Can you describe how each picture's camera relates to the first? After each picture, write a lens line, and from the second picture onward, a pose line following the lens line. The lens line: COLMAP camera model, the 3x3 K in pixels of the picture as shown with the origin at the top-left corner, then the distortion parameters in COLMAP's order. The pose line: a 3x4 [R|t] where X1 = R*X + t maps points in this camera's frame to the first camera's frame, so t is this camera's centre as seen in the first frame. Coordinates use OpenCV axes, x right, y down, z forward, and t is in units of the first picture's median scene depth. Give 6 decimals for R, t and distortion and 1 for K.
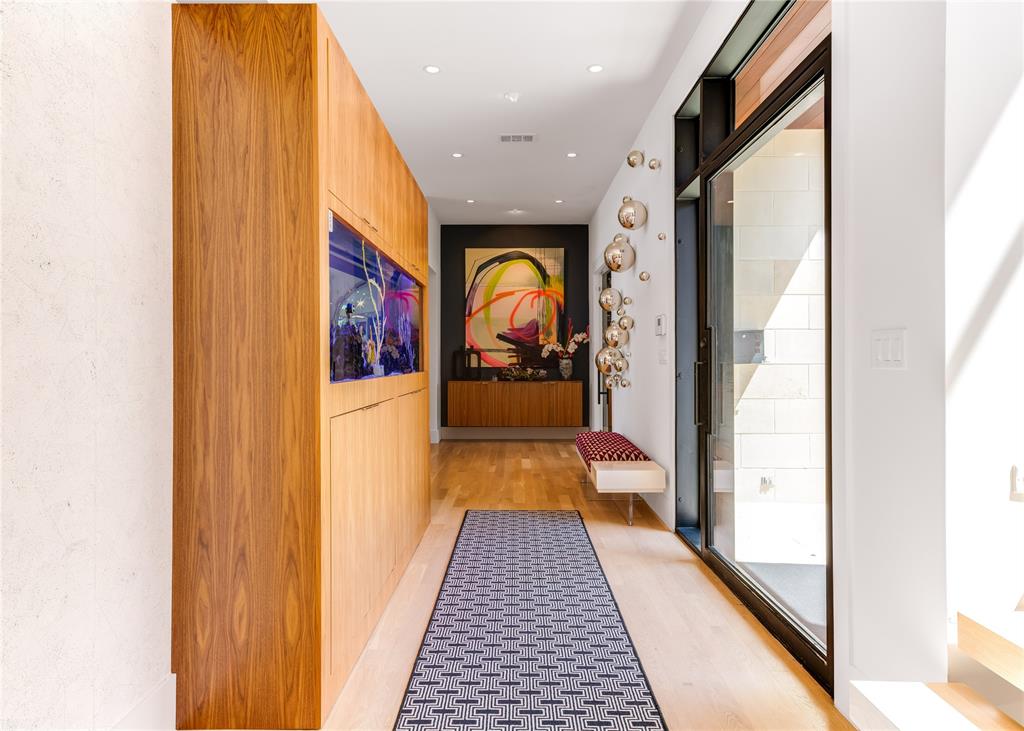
lens RADIAL K [[579.3, 0, 515.1], [0, 579.3, 353.3], [0, 0, 1]] dist [0.004015, 0.000015]
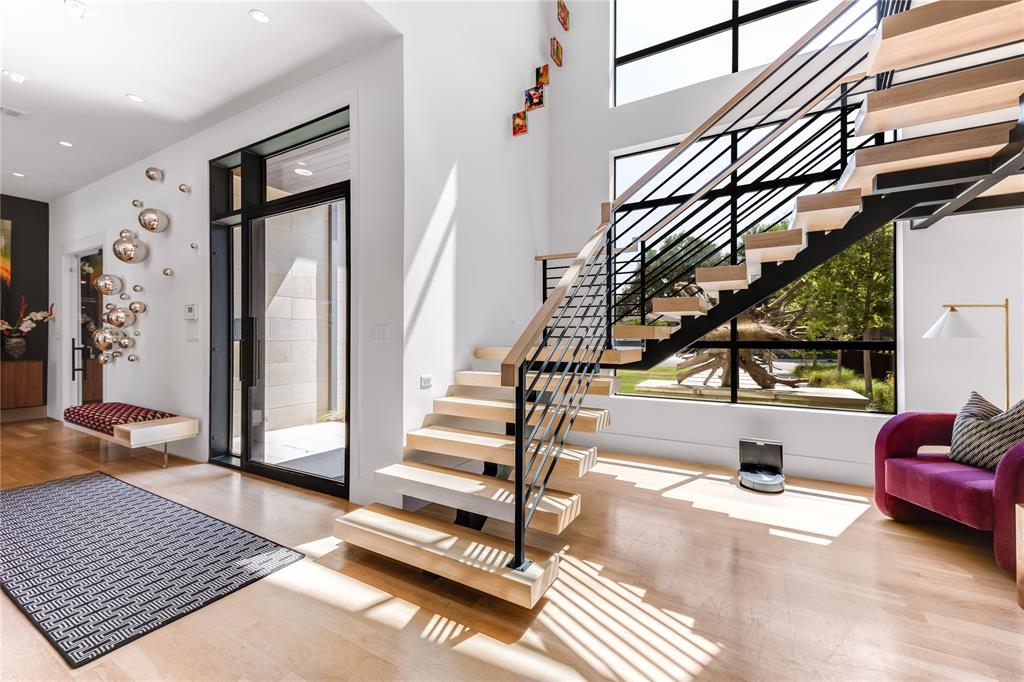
lens RADIAL K [[424.5, 0, 511.6], [0, 424.5, 336.9], [0, 0, 1]] dist [-0.000043, 0.000001]
pose [[0.500765, -0.001866, 0.865581, -0.198647], [-0.006495, 0.999961, 0.005914, -0.001864], [-0.865559, -0.008583, 0.500733, -0.110462]]
